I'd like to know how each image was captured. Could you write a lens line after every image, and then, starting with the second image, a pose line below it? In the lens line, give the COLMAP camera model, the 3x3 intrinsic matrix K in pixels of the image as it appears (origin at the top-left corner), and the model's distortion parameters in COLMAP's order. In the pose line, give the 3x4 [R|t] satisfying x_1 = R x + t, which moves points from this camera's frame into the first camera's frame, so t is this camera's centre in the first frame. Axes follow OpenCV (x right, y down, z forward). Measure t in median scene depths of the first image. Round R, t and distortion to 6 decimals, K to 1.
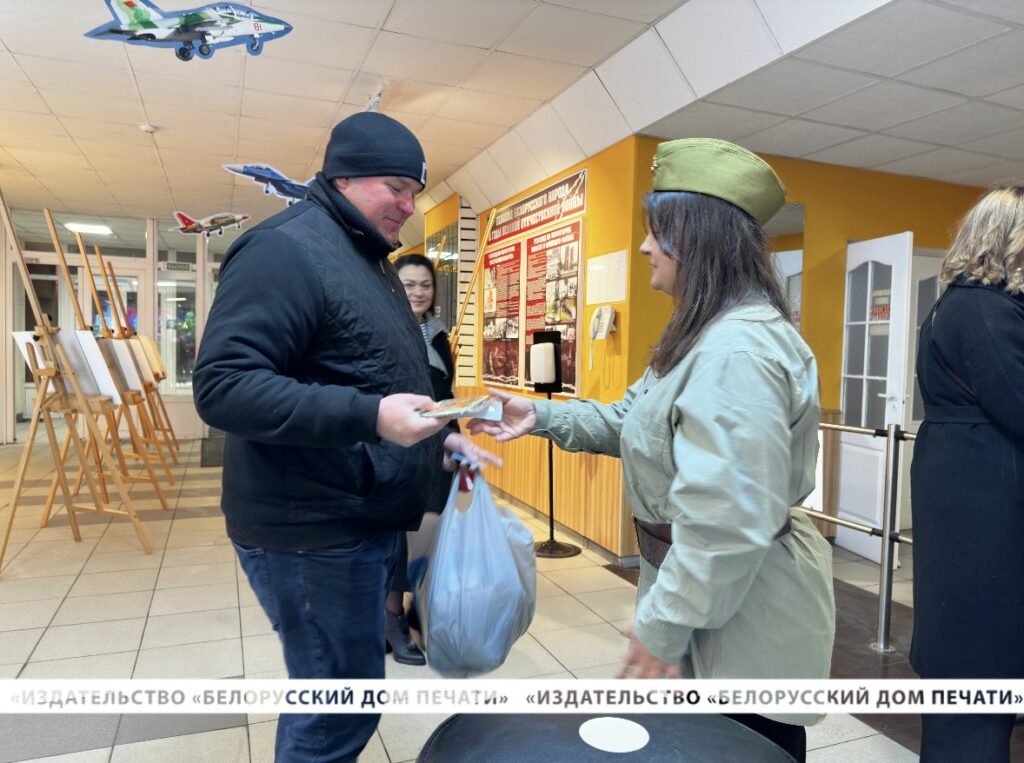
lens RADIAL K [[724.2, 0, 517.4], [0, 724.2, 383.7], [0, 0, 1]] dist [0.001451, -0.017609]
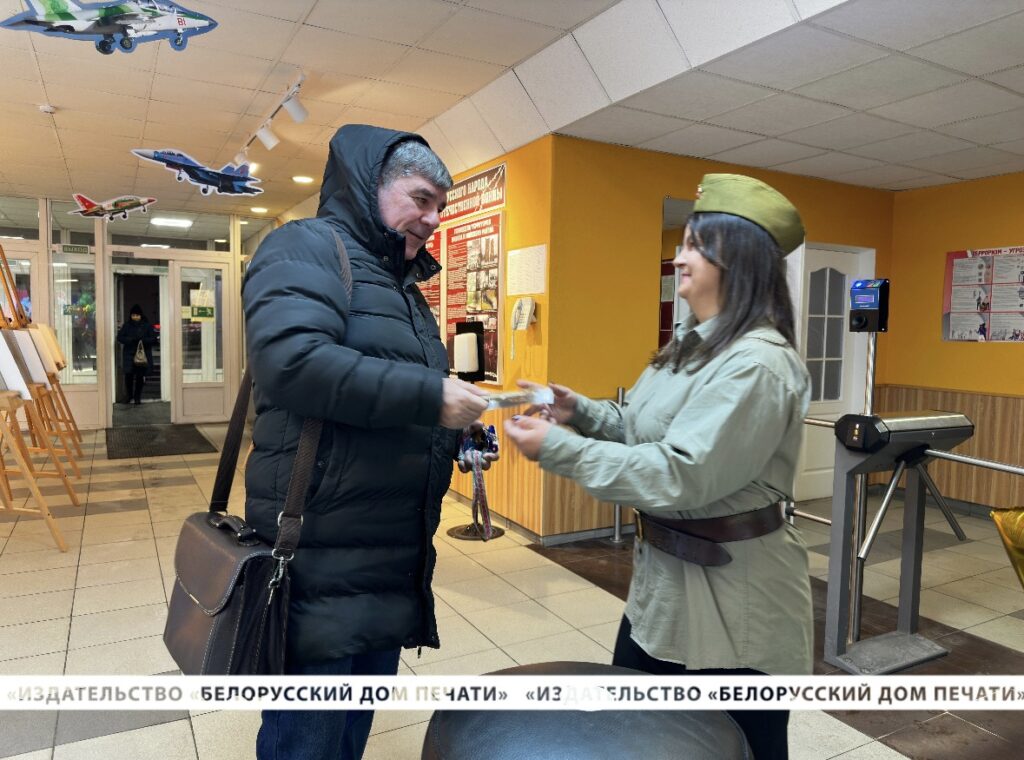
lens RADIAL K [[724.2, 0, 515.5], [0, 724.2, 380.2], [0, 0, 1]] dist [0.001451, -0.017609]
pose [[0.992910, -0.012763, 0.118182, -0.017485], [0.010059, 0.999674, 0.023447, -0.012885], [-0.118443, -0.022092, 0.992715, -0.033233]]
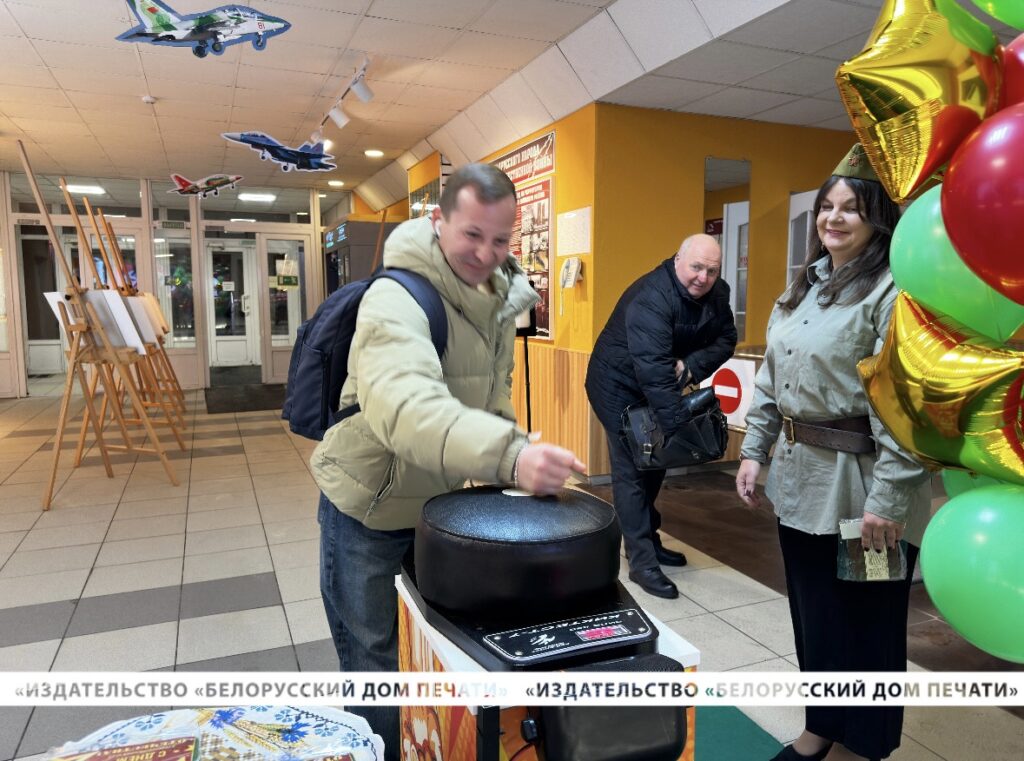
lens RADIAL K [[724.2, 0, 514.6], [0, 724.2, 378.3], [0, 0, 1]] dist [0.001451, -0.017609]
pose [[0.999634, -0.024891, 0.010585, 0.014633], [0.024140, 0.997532, 0.065933, 0.004395], [-0.012200, -0.065654, 0.997768, -0.134078]]
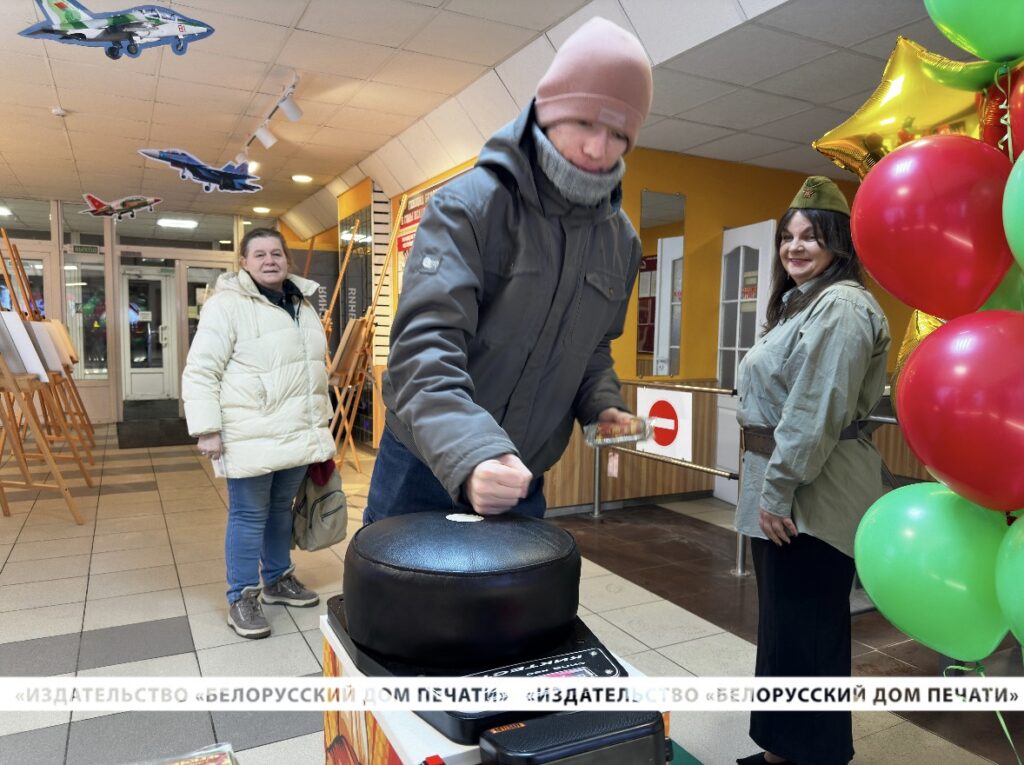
lens RADIAL K [[724.2, 0, 508.3], [0, 724.2, 398.2], [0, 0, 1]] dist [0.001451, -0.017609]
pose [[0.994864, -0.018242, 0.099559, 0.008165], [0.014059, 0.998995, 0.042555, 0.016072], [-0.100235, -0.040937, 0.994121, -0.102325]]
